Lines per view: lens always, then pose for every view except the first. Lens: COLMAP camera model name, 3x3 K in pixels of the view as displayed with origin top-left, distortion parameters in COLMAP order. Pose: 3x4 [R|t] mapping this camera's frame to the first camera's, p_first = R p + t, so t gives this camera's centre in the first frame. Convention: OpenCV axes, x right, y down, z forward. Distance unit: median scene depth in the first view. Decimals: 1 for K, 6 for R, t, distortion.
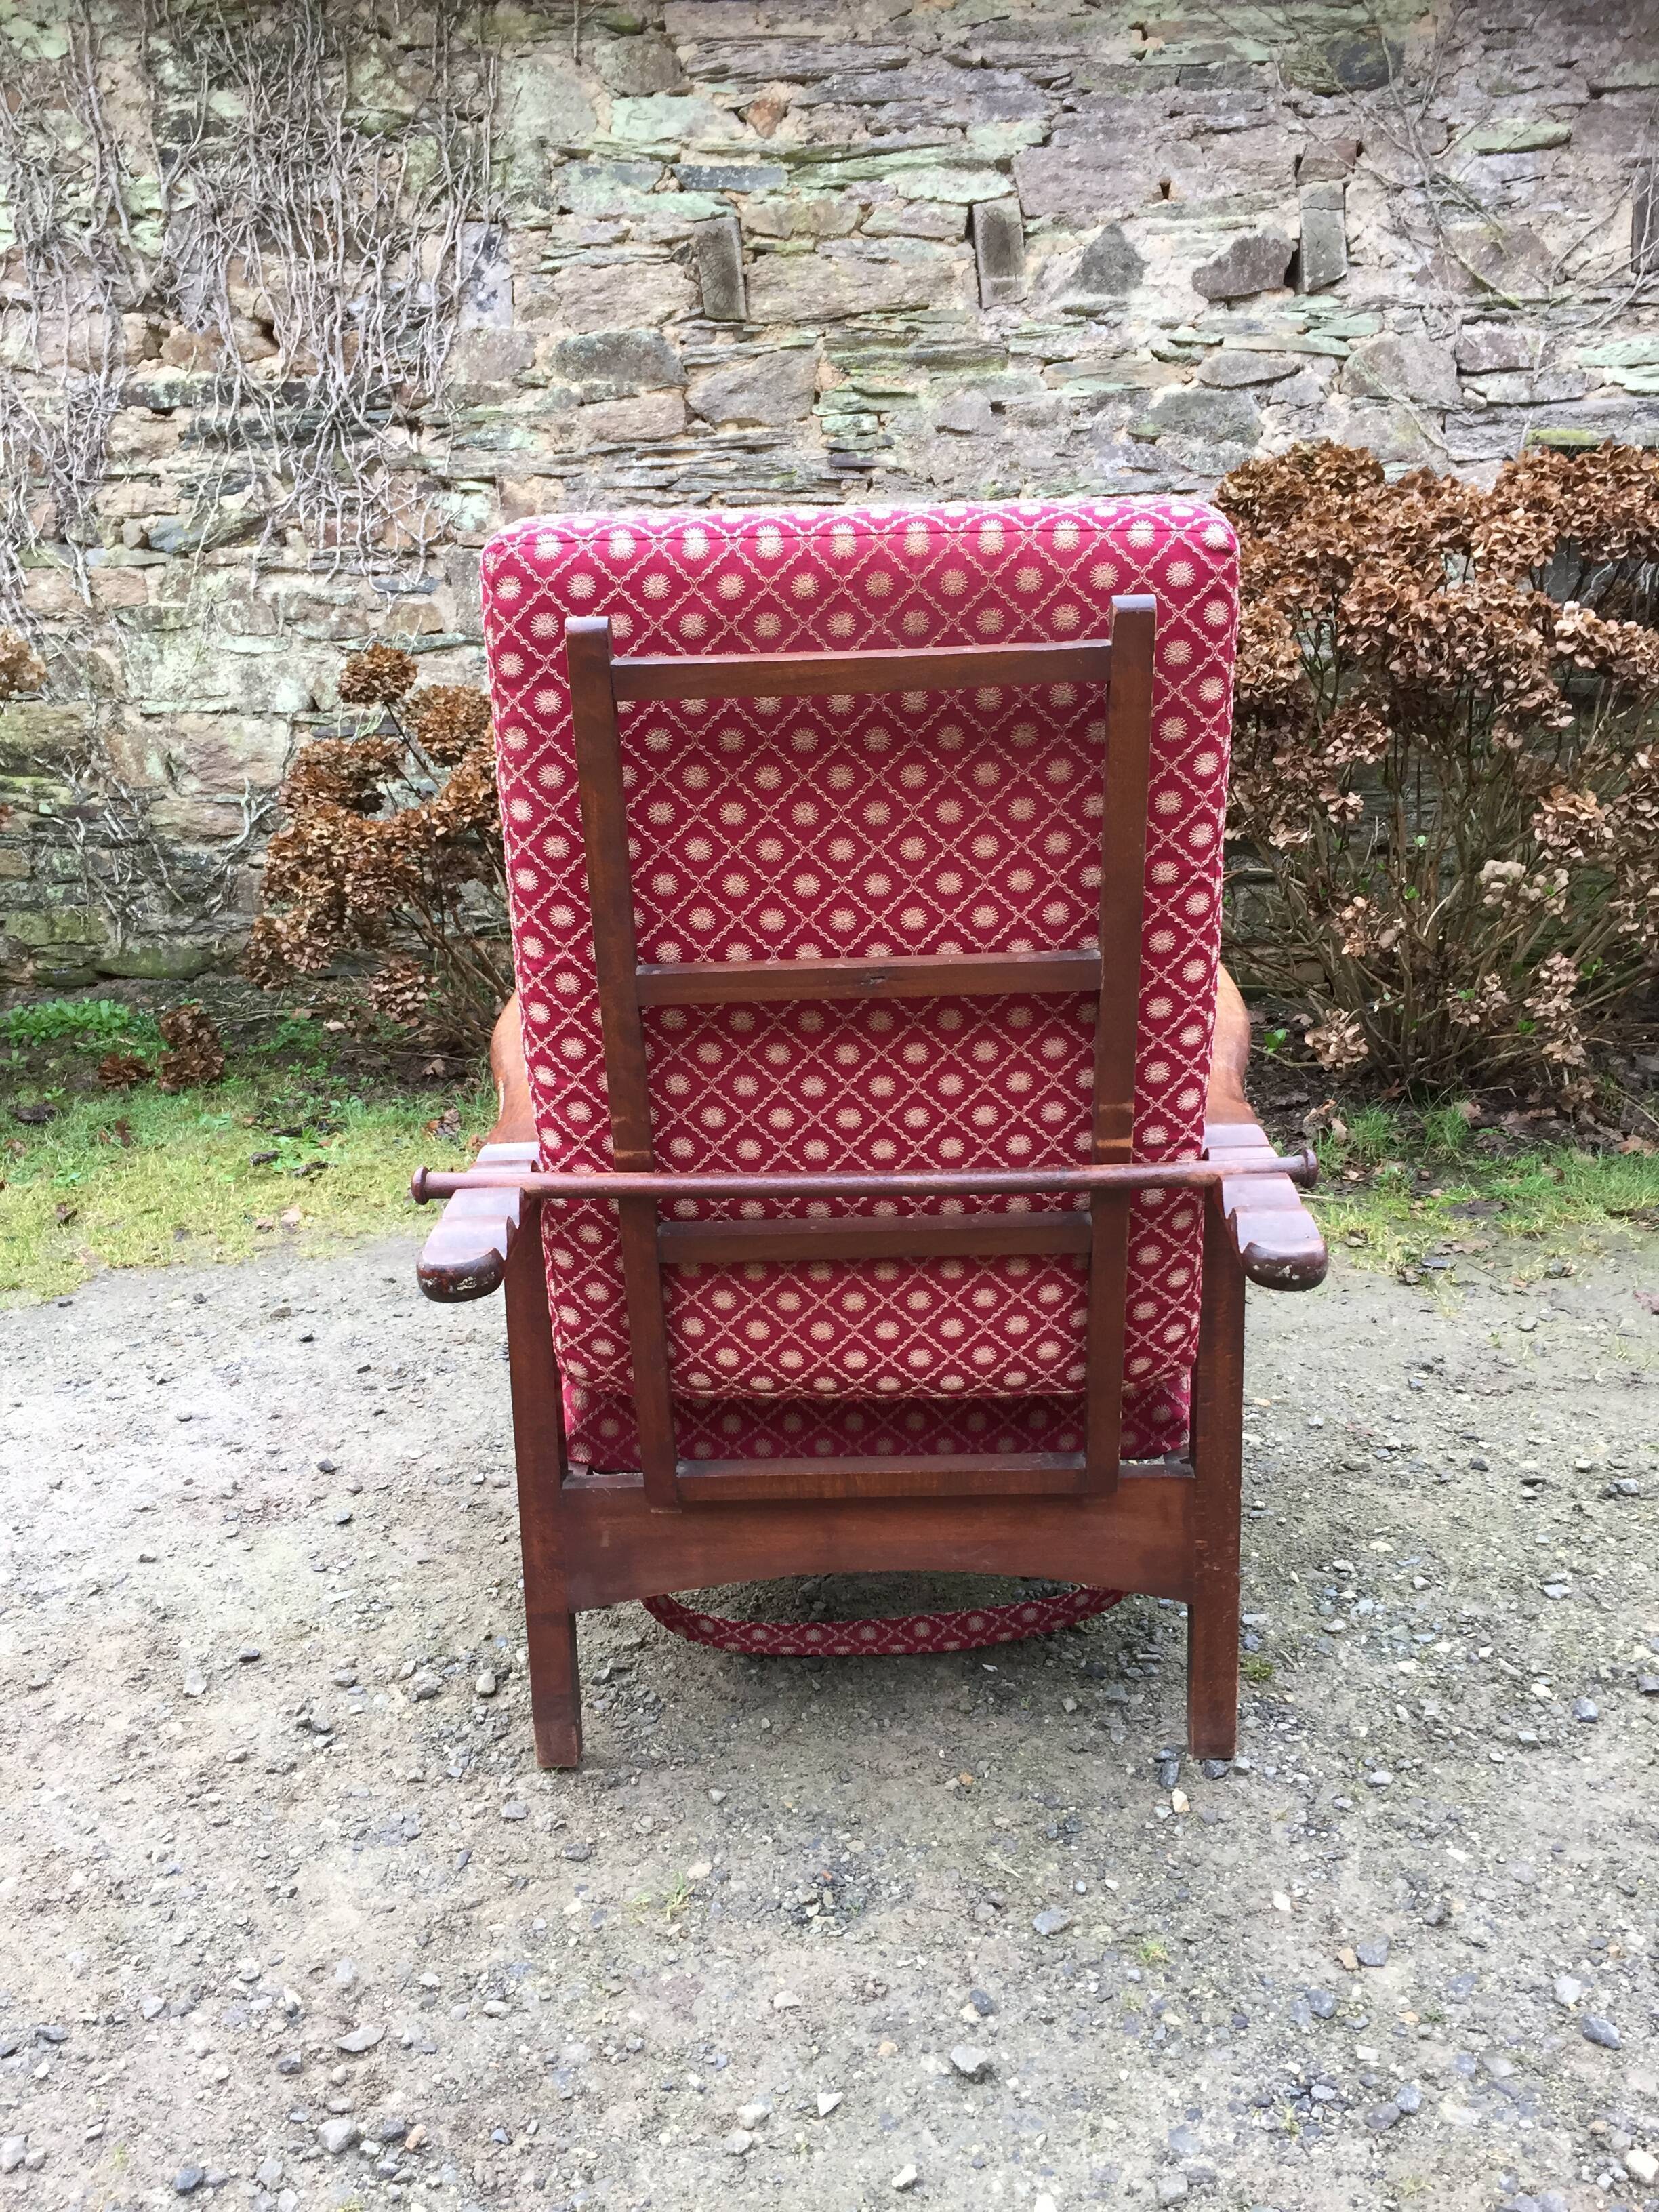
lens RADIAL K [[1896.1, 0, 819.4], [0, 1896.1, 1129.9], [0, 0, 1]] dist [0.082091, -0.114243]
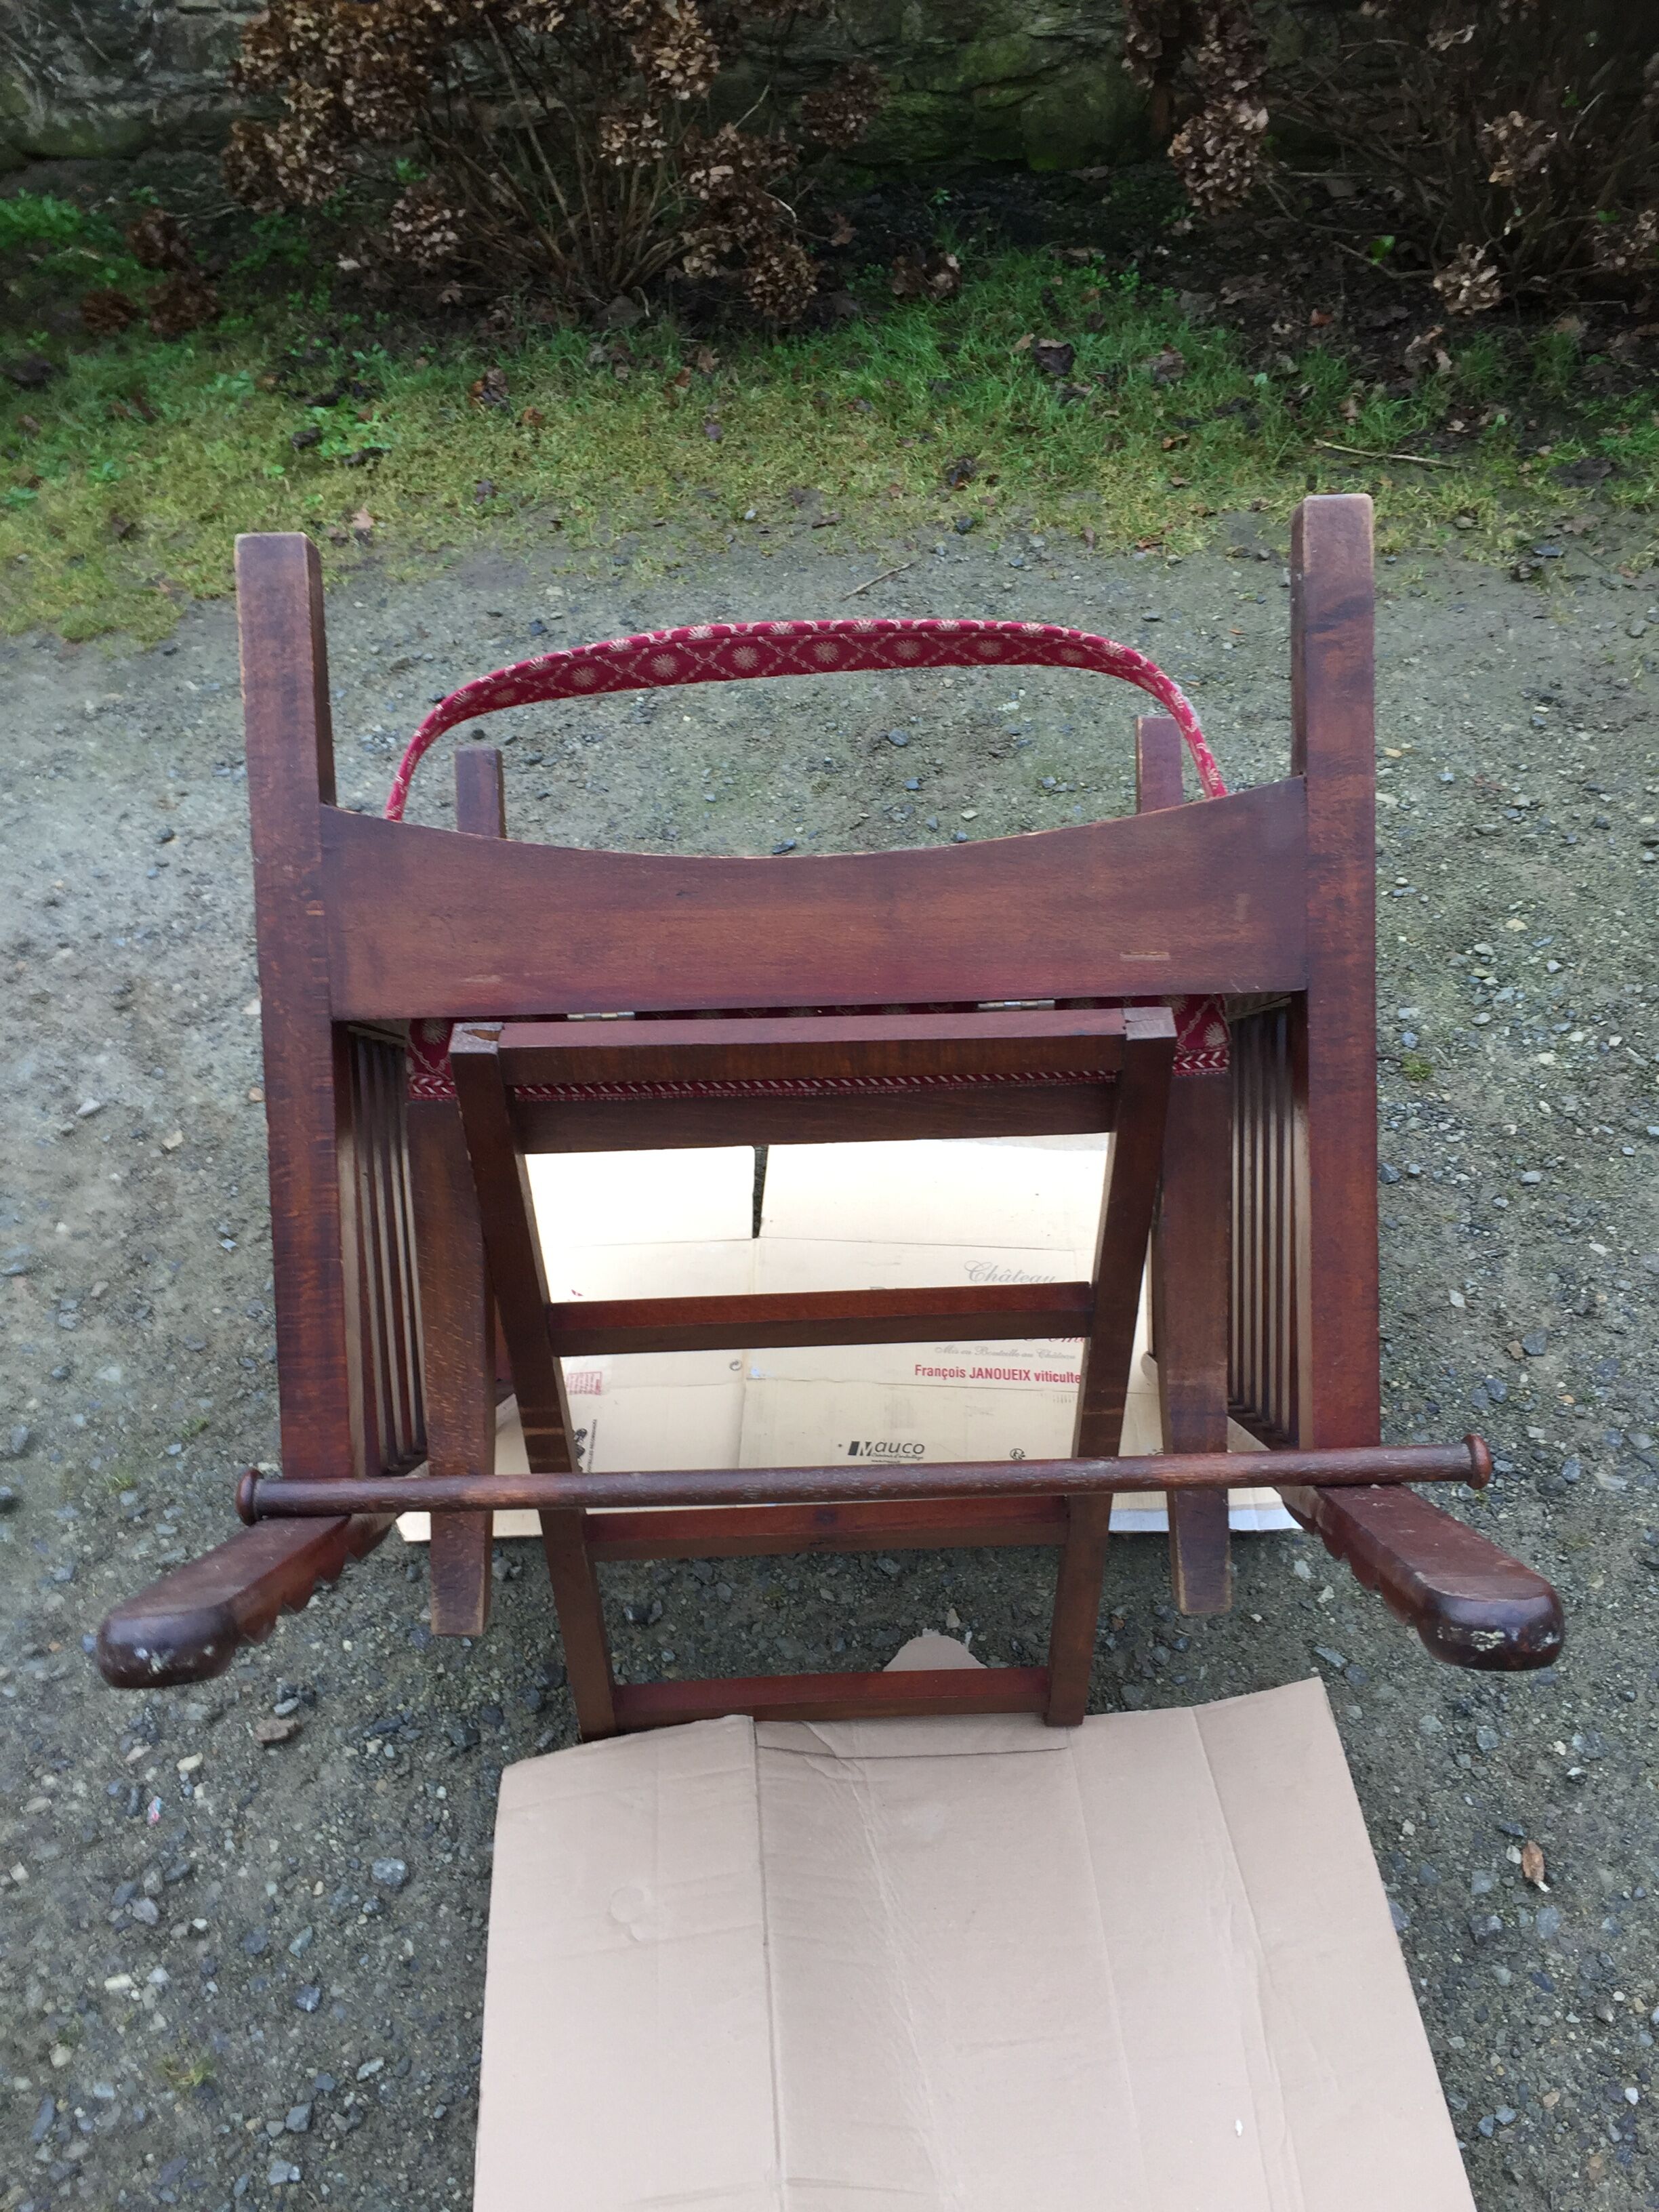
lens RADIAL K [[1898.0, 0, 823.5], [0, 1898.0, 1134.1], [0, 0, 1]] dist [0.079539, -0.102391]
pose [[0.998129, -0.051421, 0.033071, -0.074719], [0.029662, 0.880293, 0.473502, -0.106624], [-0.053460, -0.471636, 0.880171, -0.003247]]
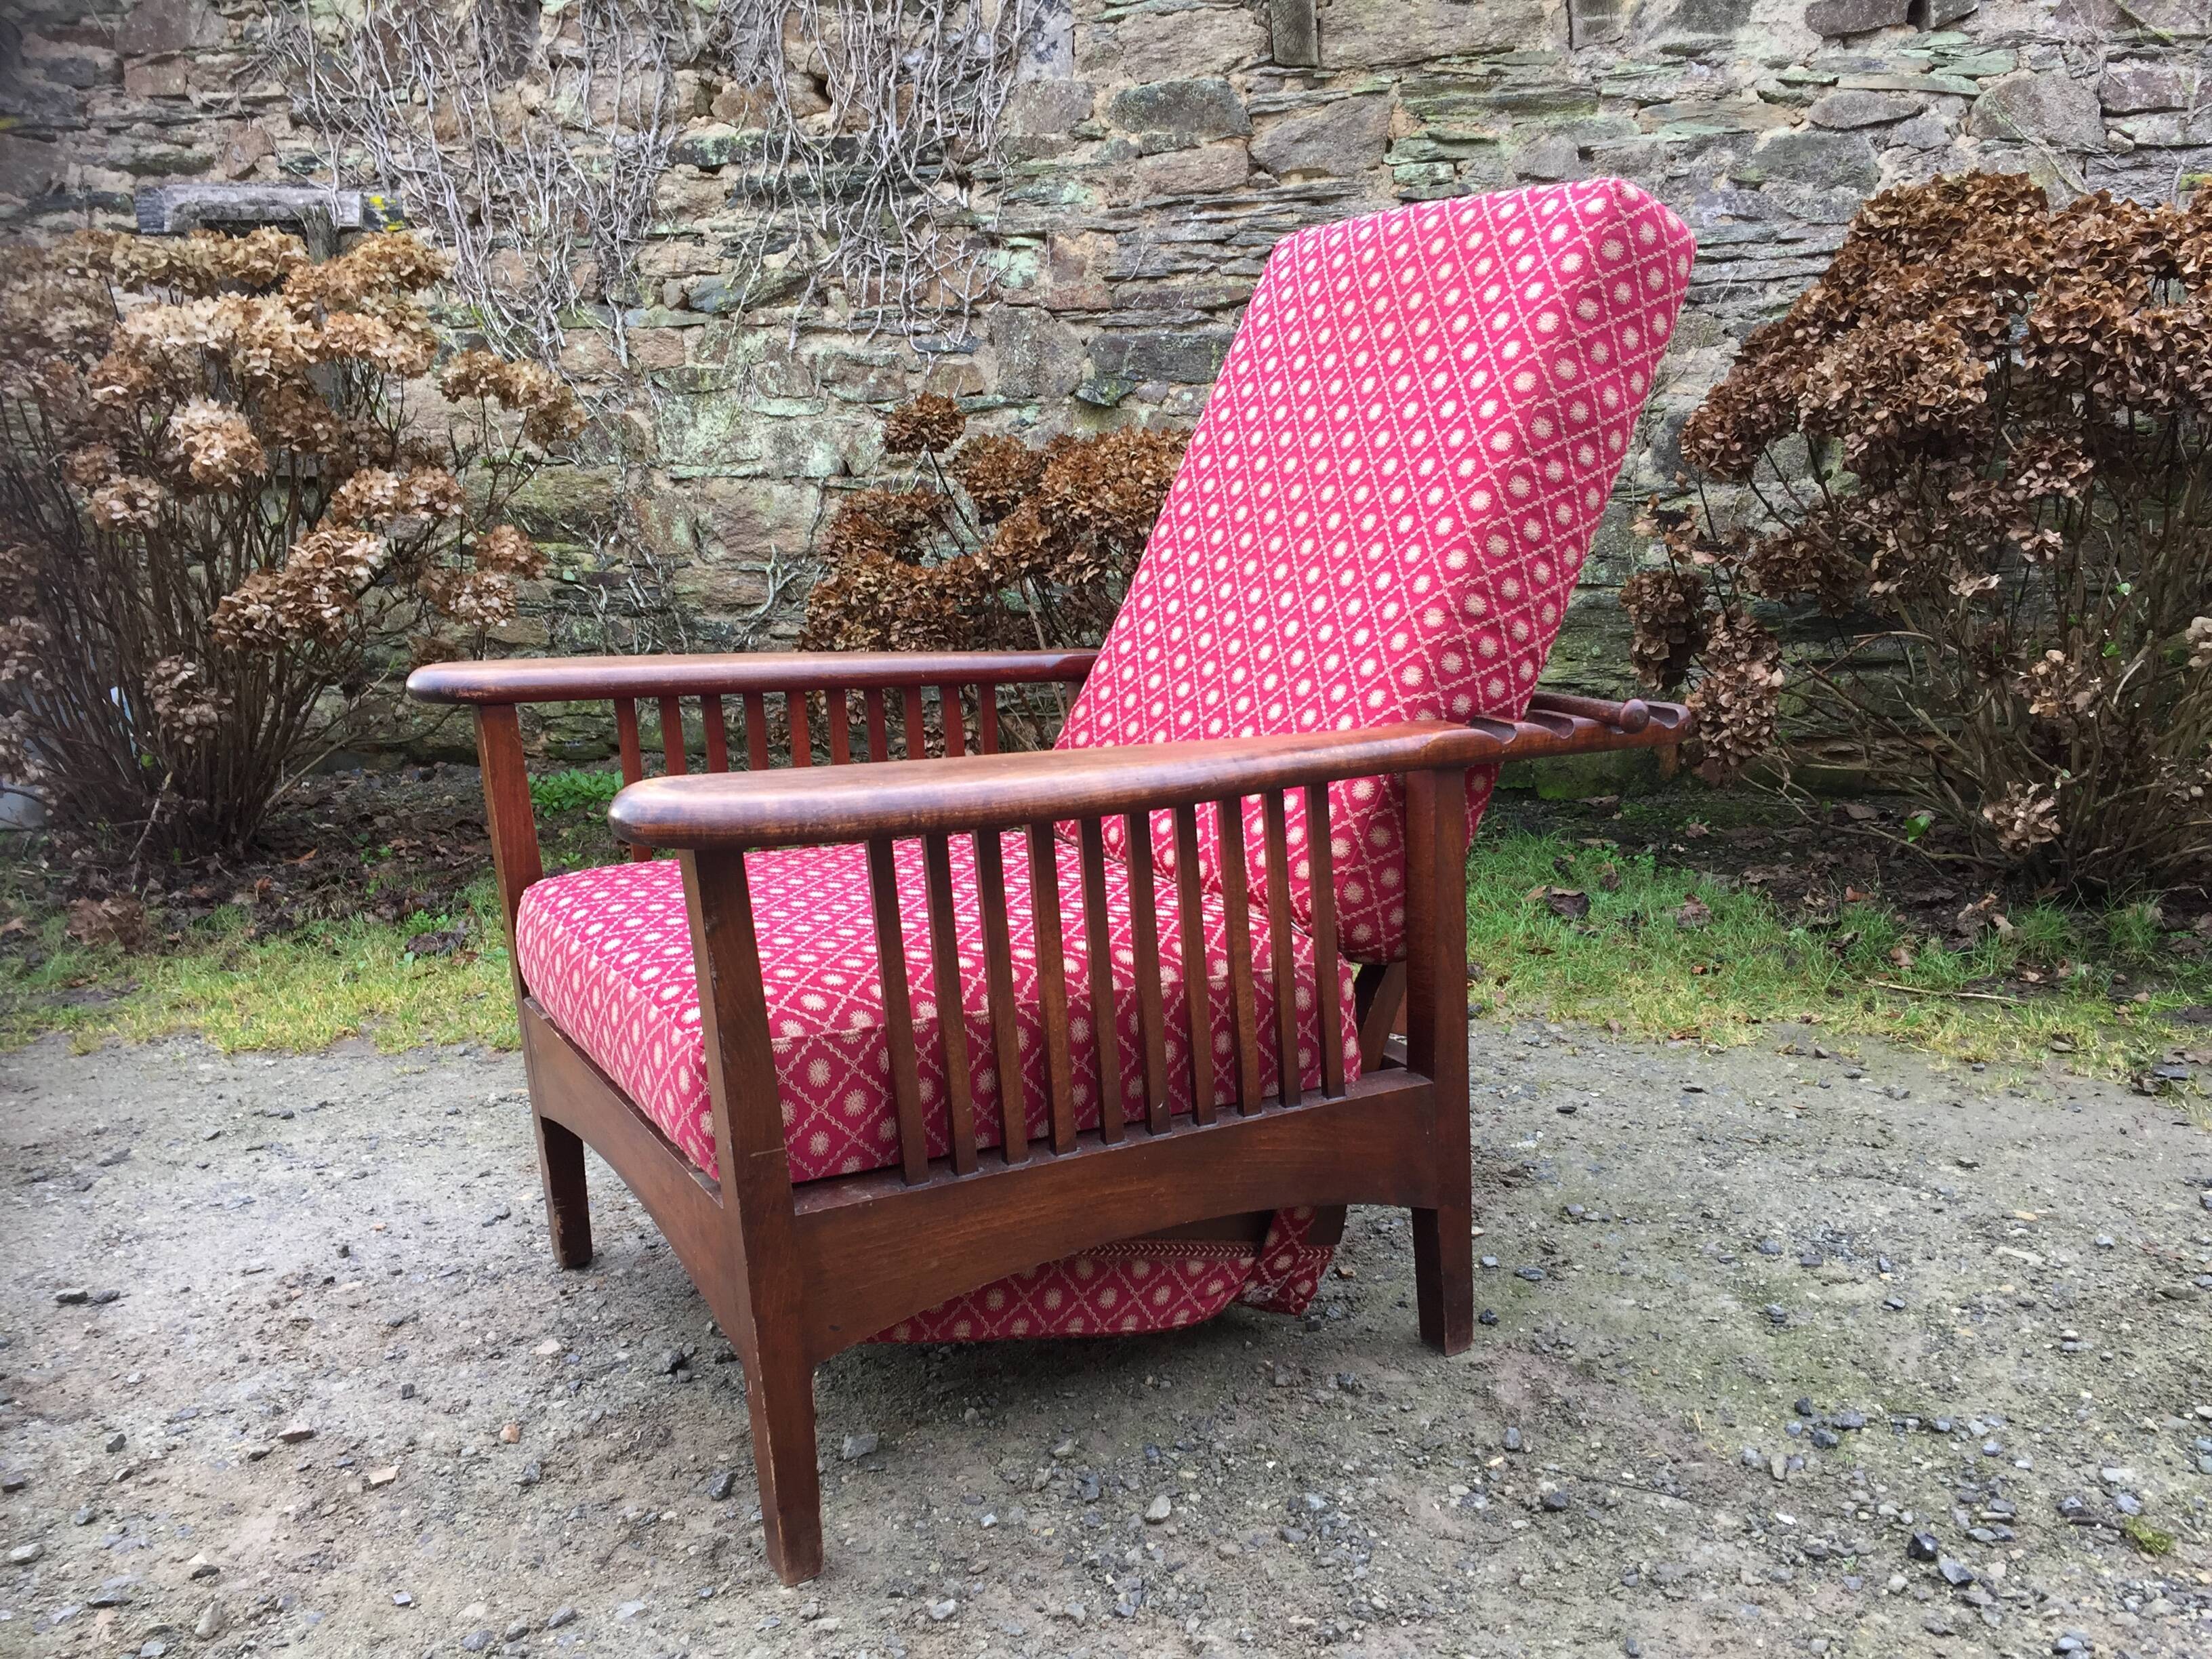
lens RADIAL K [[1896.1, 0, 1096.6], [0, 1896.1, 827.7], [0, 0, 1]] dist [0.082091, -0.114243]
pose [[0.996408, 0.024125, -0.081174, -0.061829], [-0.030487, 0.996482, -0.078068, 0.031649], [0.079005, 0.080263, 0.993638, 0.078024]]
